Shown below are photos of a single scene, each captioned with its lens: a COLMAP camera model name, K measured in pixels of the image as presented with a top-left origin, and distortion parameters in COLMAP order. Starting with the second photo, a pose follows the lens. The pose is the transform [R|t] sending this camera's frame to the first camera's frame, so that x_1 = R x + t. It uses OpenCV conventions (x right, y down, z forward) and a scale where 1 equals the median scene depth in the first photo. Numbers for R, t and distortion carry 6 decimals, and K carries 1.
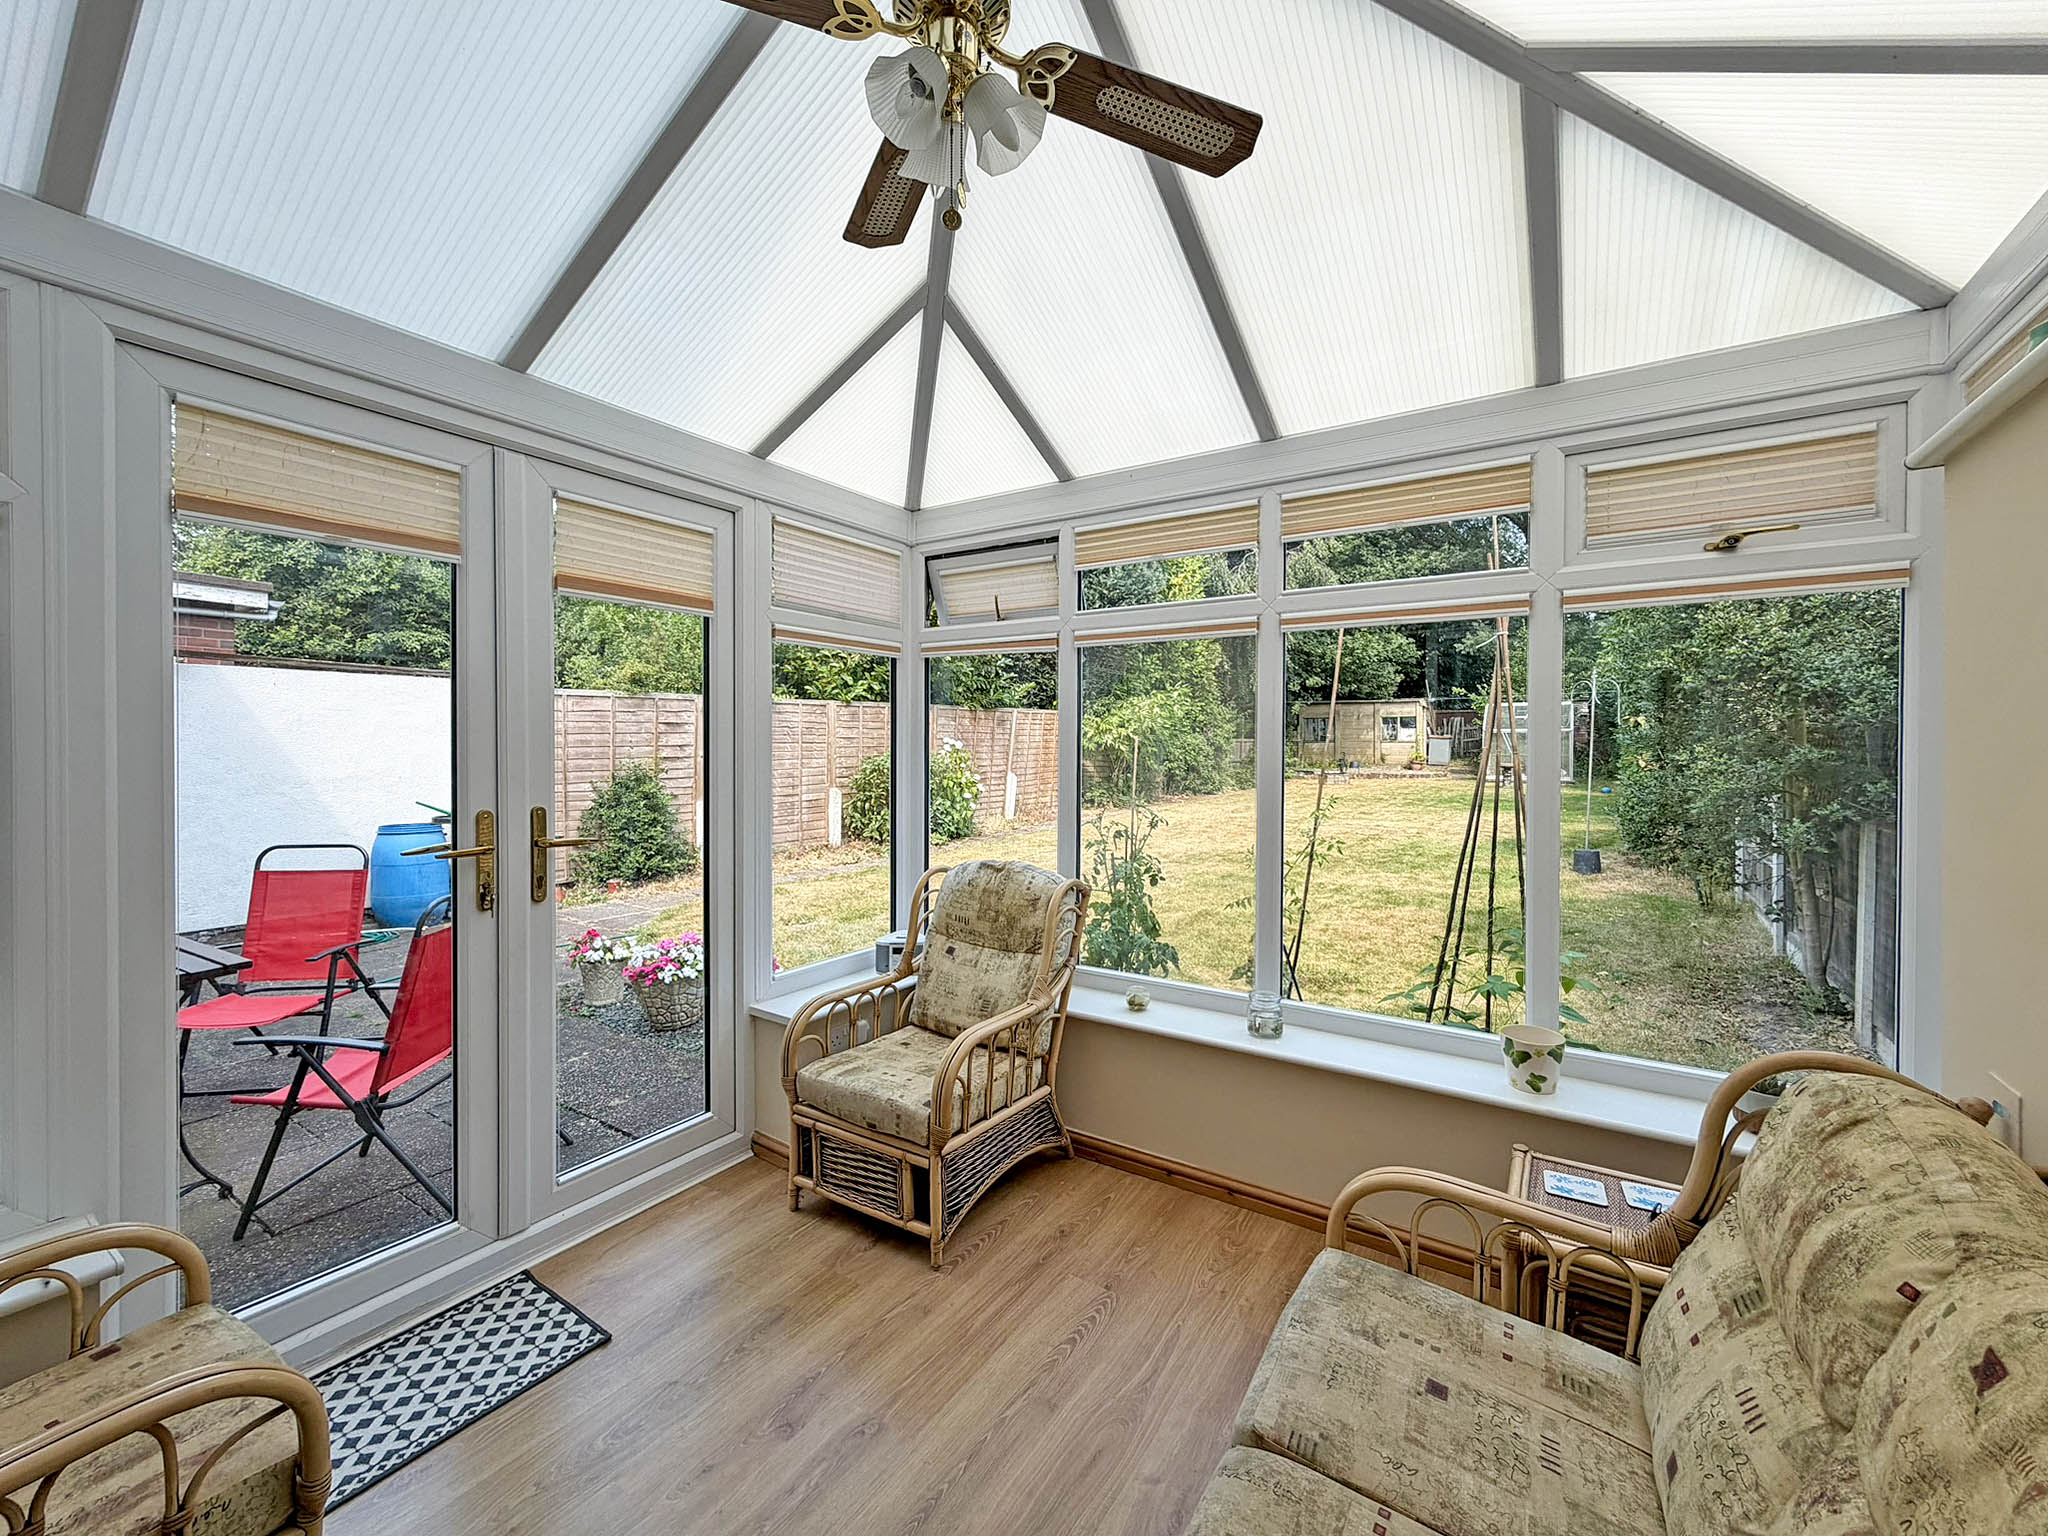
lens RADIAL K [[823.2, 0, 1023.6], [0, 823.2, 754.6], [0, 0, 1]] dist [0.000146, -0.000157]
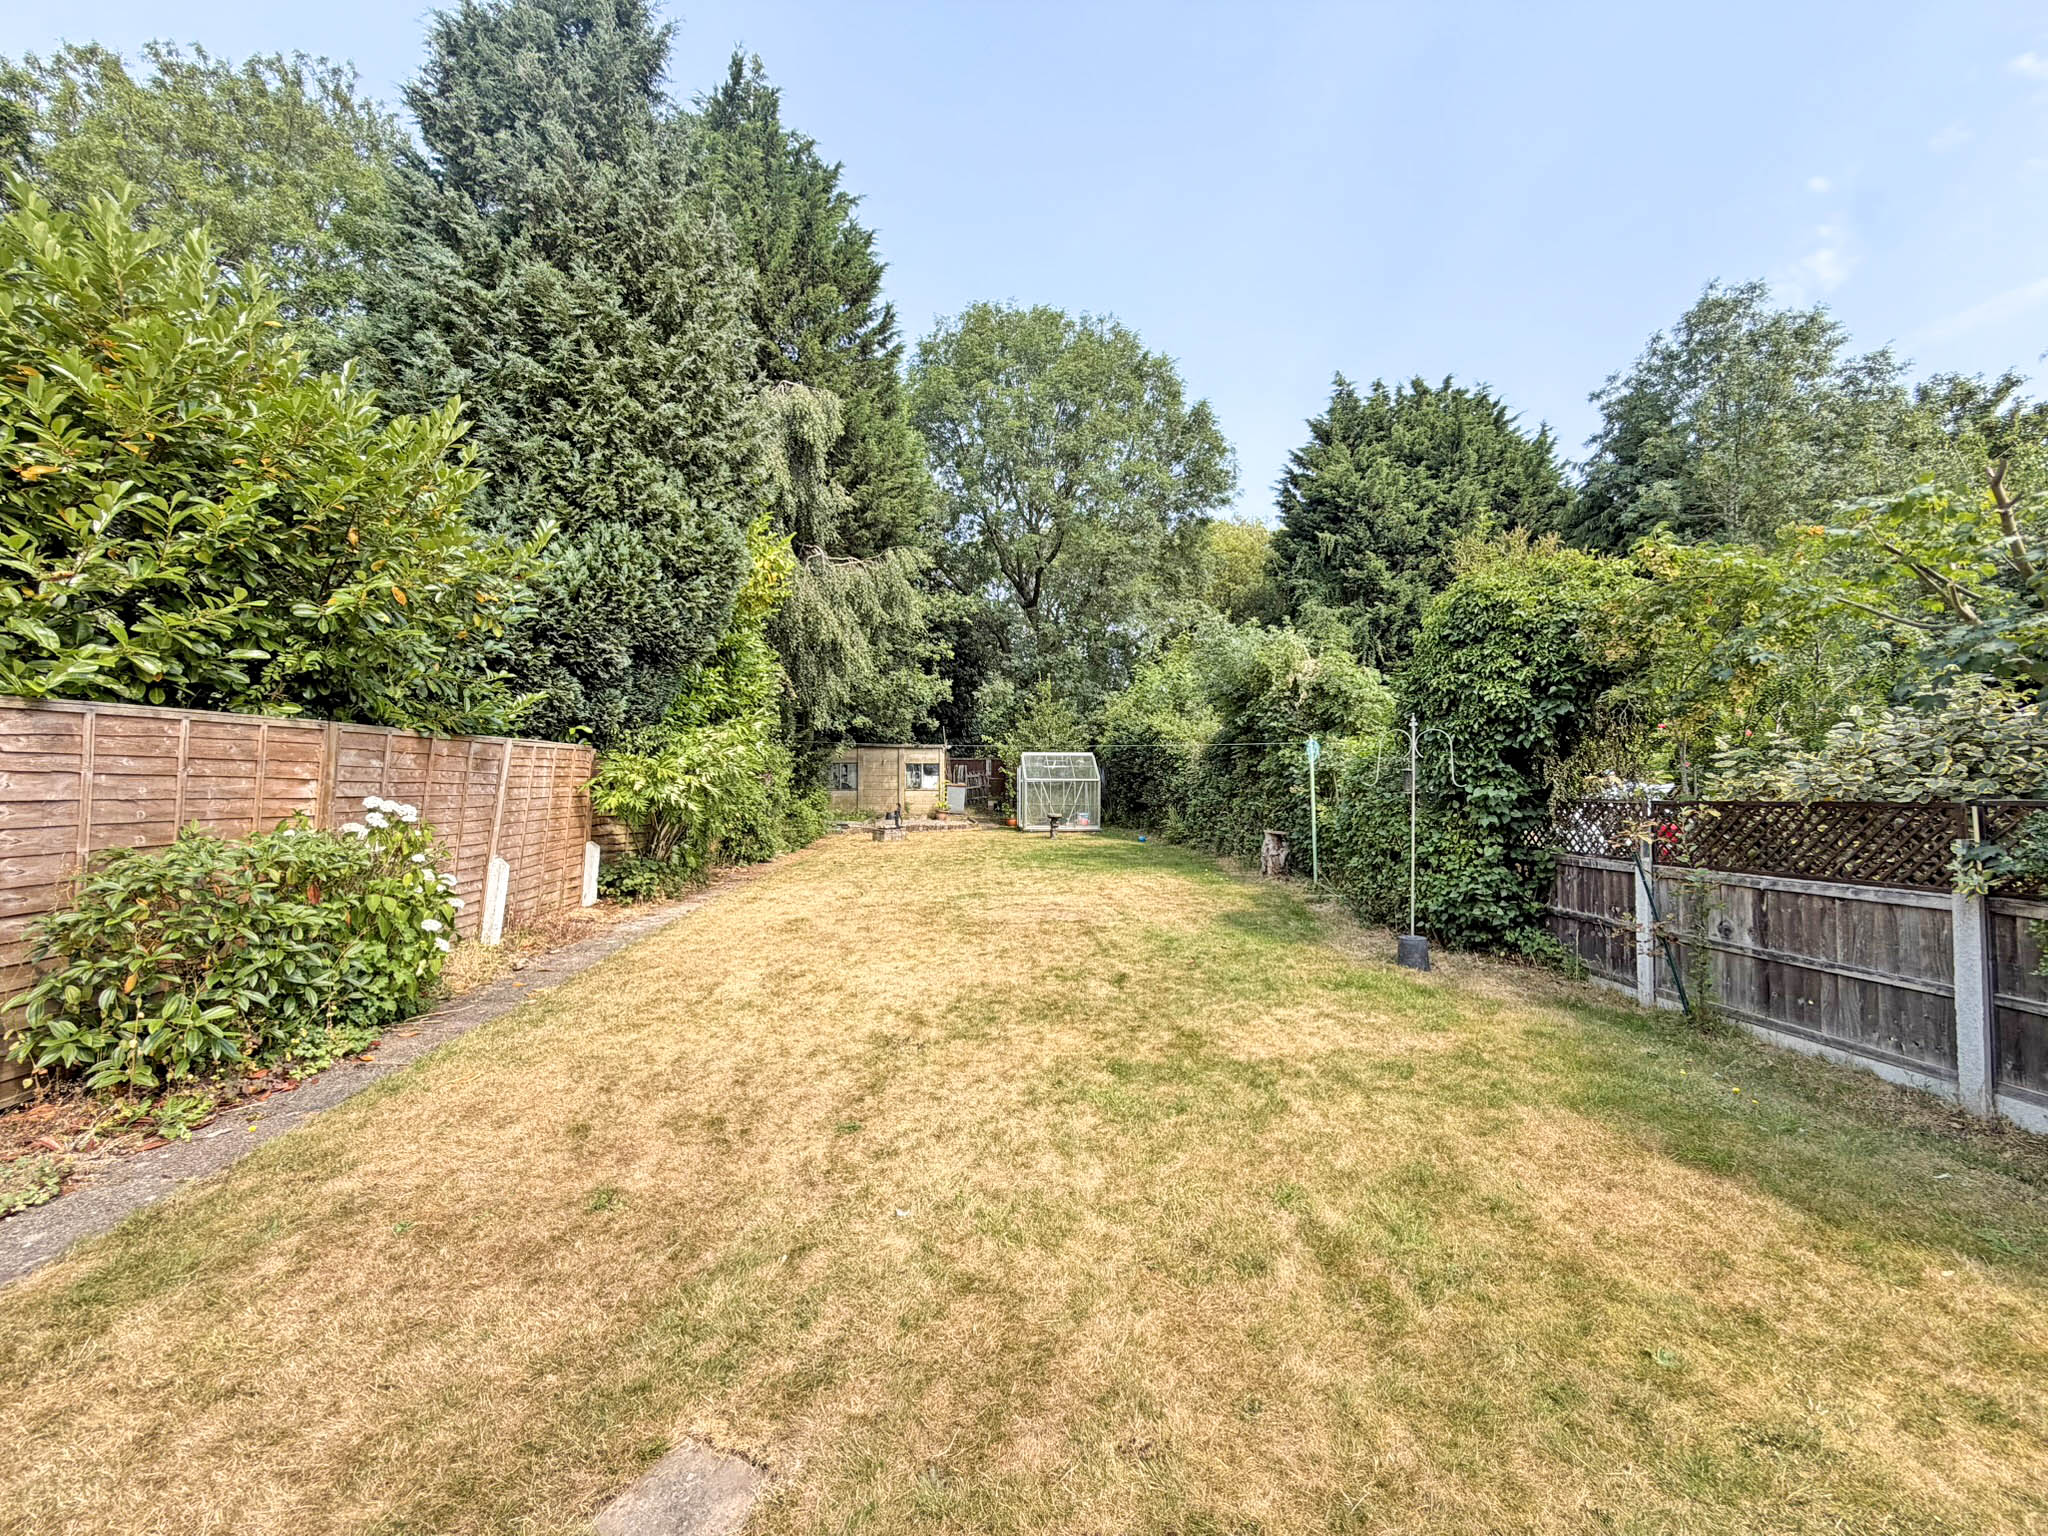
lens RADIAL K [[824.5, 0, 1017.2], [0, 824.5, 767.5], [0, 0, 1]] dist [0.000598, 0.000029]
pose [[0.793292, 0.017182, 0.608598, -0.093606], [0.004992, 0.999385, -0.034721, -0.020021], [-0.608820, 0.030582, 0.792718, 0.460553]]
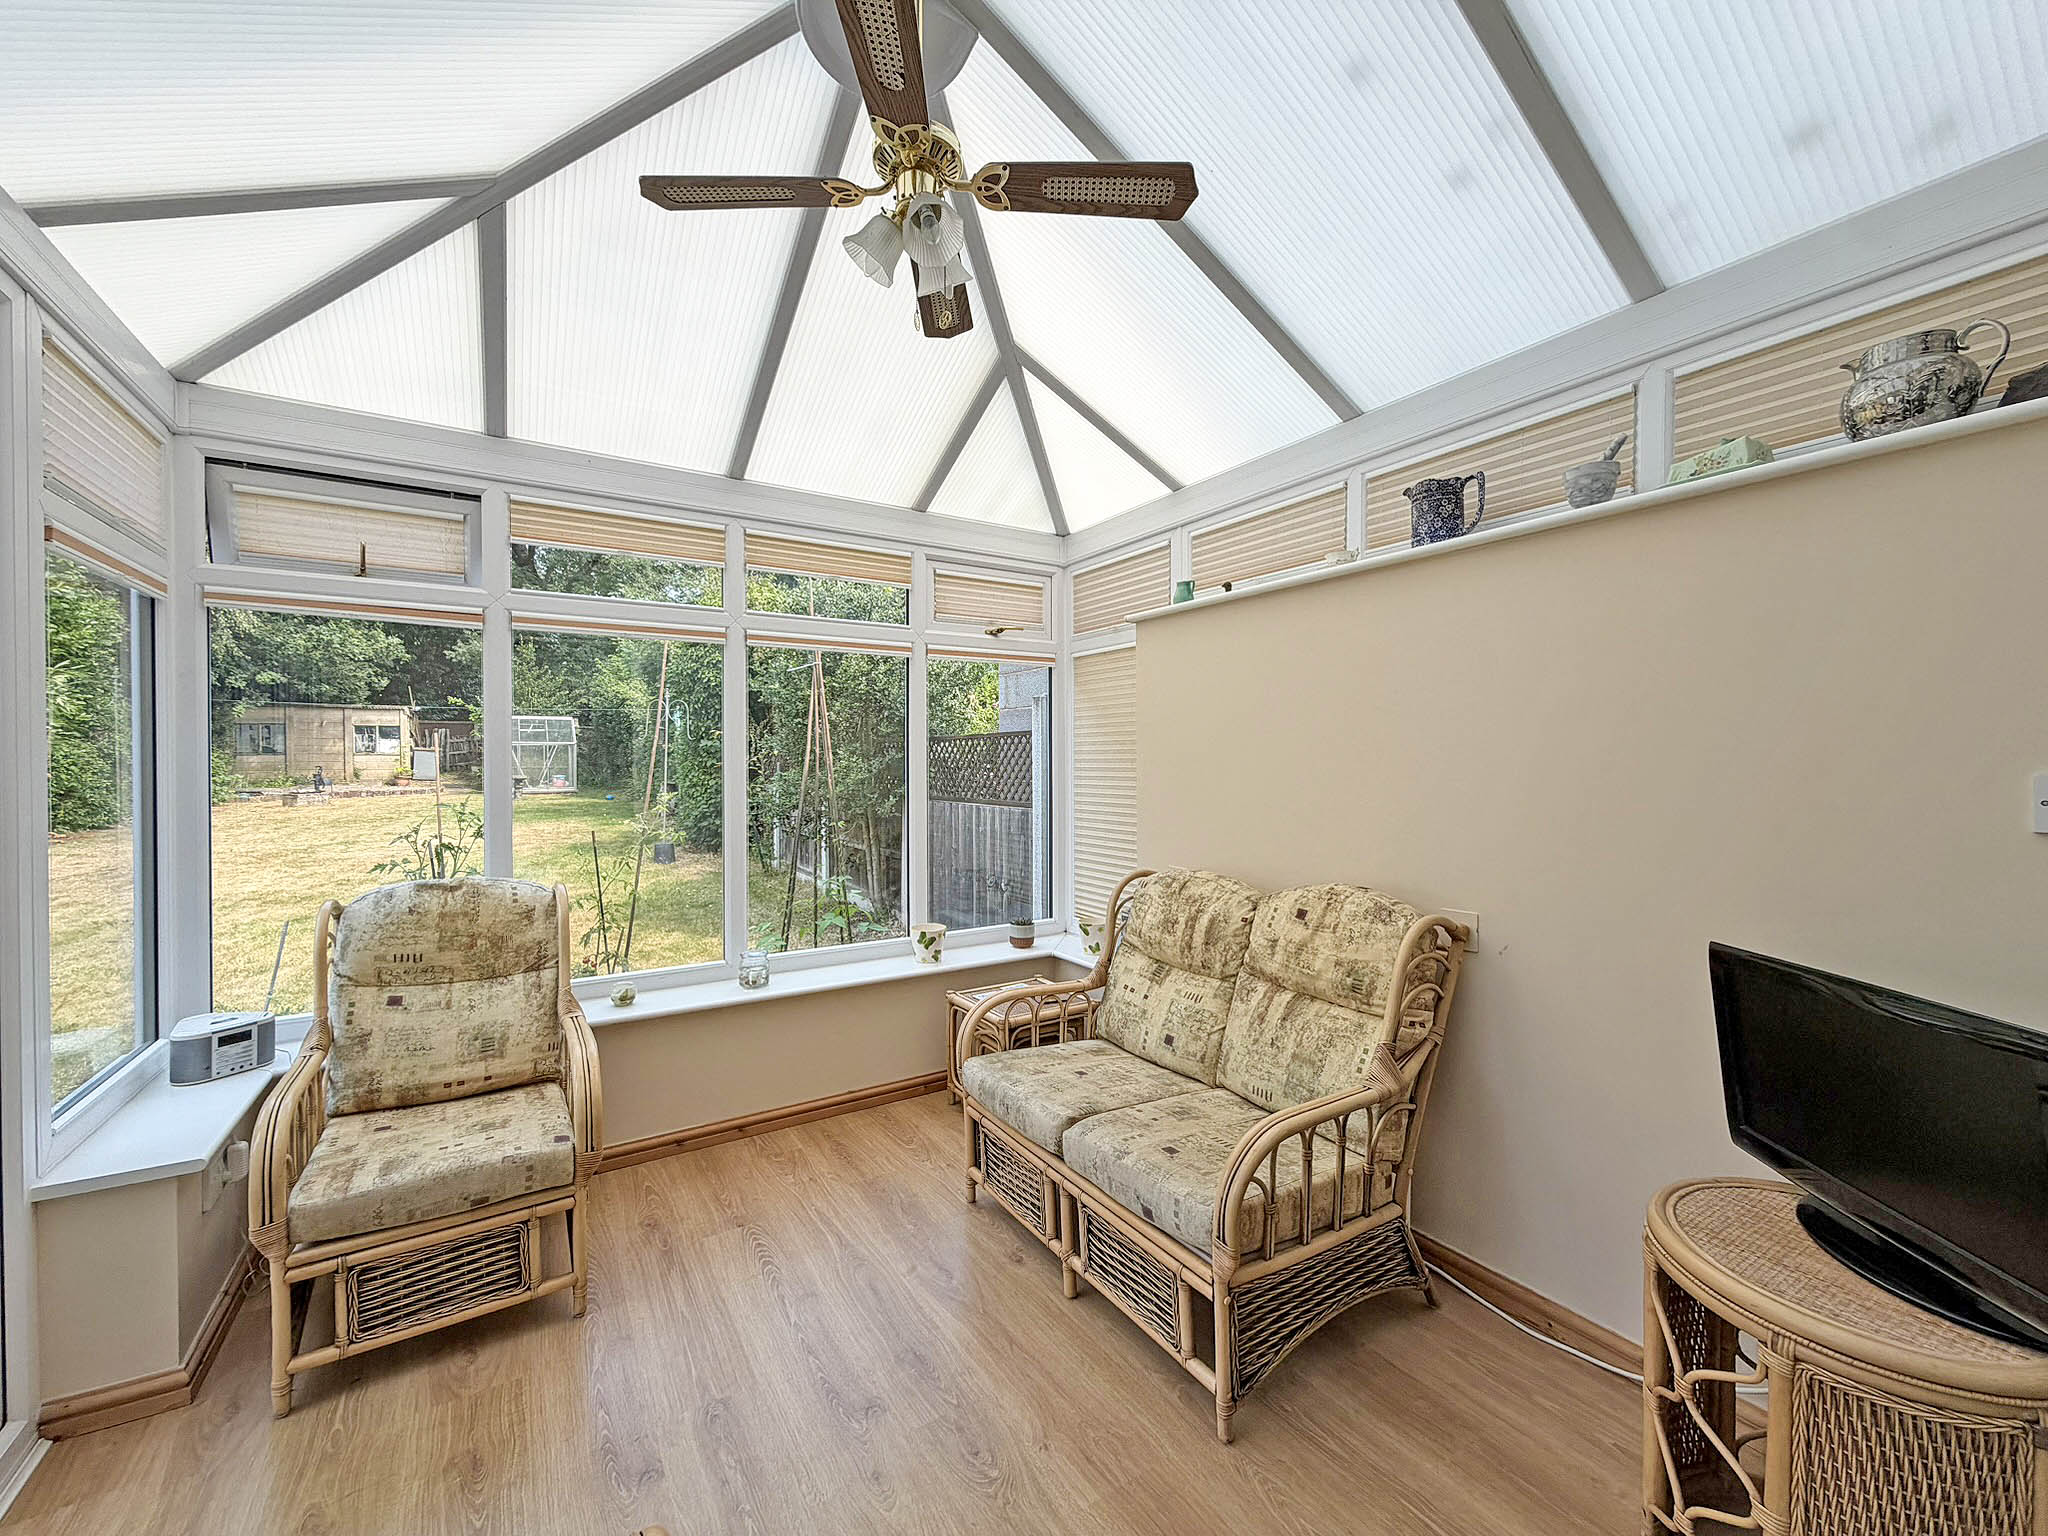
lens RADIAL K [[819.1, 0, 1024.0], [0, 819.1, 768.0], [0, 0, 1]] dist [-0.001214, -0.000113]
pose [[0.414854, -0.012181, 0.909807, -0.132120], [0.013695, 0.999881, 0.007142, 0.005361], [-0.909785, 0.009497, 0.414971, 0.034381]]
